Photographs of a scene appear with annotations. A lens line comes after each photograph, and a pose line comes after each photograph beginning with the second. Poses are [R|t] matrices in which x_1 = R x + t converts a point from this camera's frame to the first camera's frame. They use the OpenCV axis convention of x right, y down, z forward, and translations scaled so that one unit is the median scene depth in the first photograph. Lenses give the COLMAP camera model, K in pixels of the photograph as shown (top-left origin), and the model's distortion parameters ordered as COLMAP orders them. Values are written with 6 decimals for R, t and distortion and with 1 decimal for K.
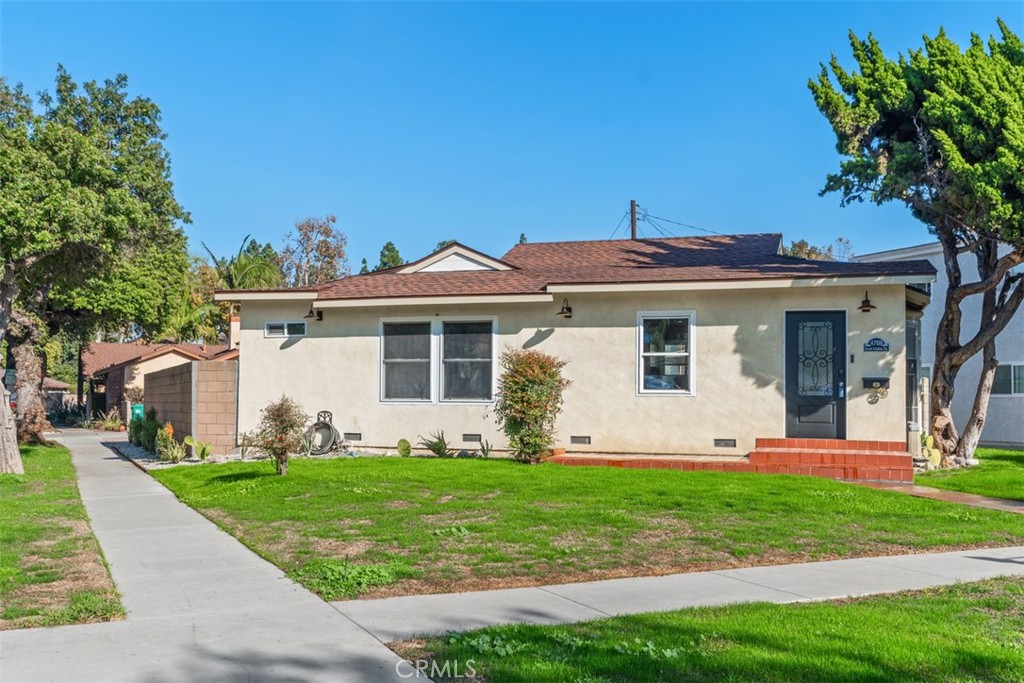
lens RADIAL K [[1022.3, 0, 512.0], [0, 1022.3, 341.5], [0, 0, 1]] dist [0.010105, 0.010443]
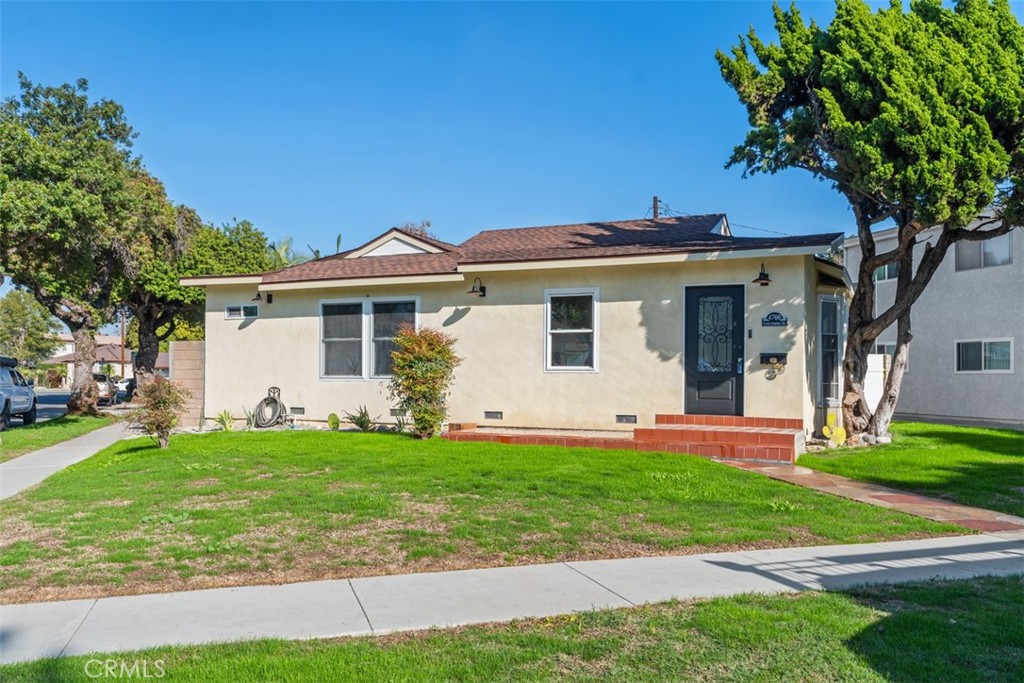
lens RADIAL K [[853.6, 0, 510.6], [0, 853.6, 353.0], [0, 0, 1]] dist [0.003208, 0.009380]
pose [[0.992367, -0.004170, -0.123251, 0.196000], [0.007700, 0.999573, 0.028177, 0.009953], [0.123081, -0.028911, 0.991975, 0.155685]]
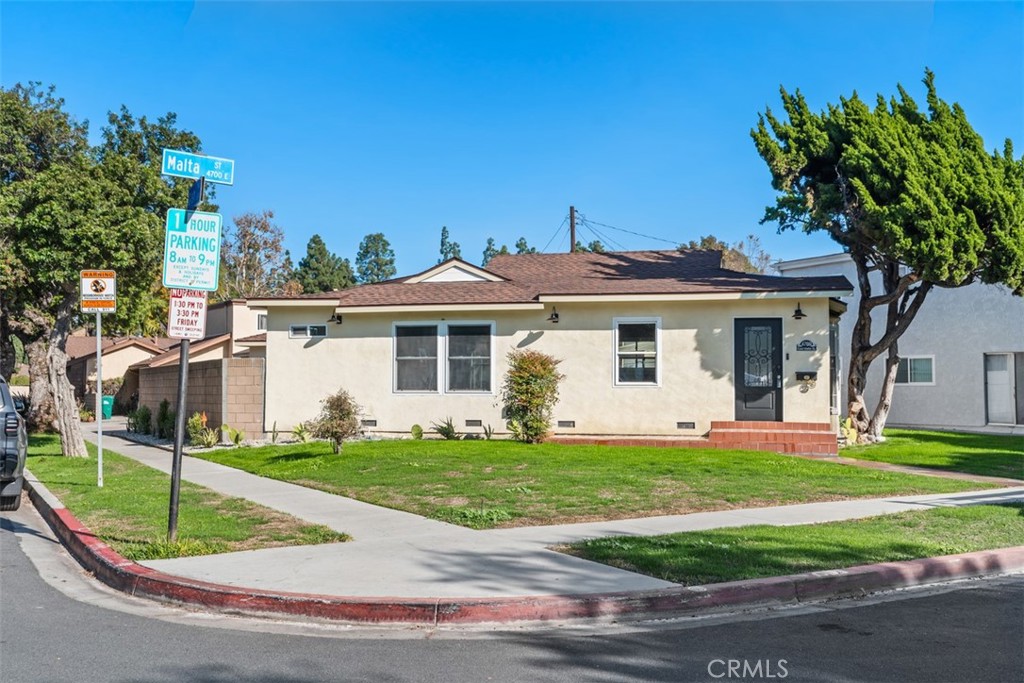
lens RADIAL K [[1015.4, 0, 510.5], [0, 1015.4, 316.3], [0, 0, 1]] dist [0.010975, 0.003030]
pose [[0.996340, 0.000726, 0.085473, -0.103662], [0.000443, 0.999907, -0.013663, -0.014732], [-0.085475, 0.013651, 0.996247, -0.193081]]
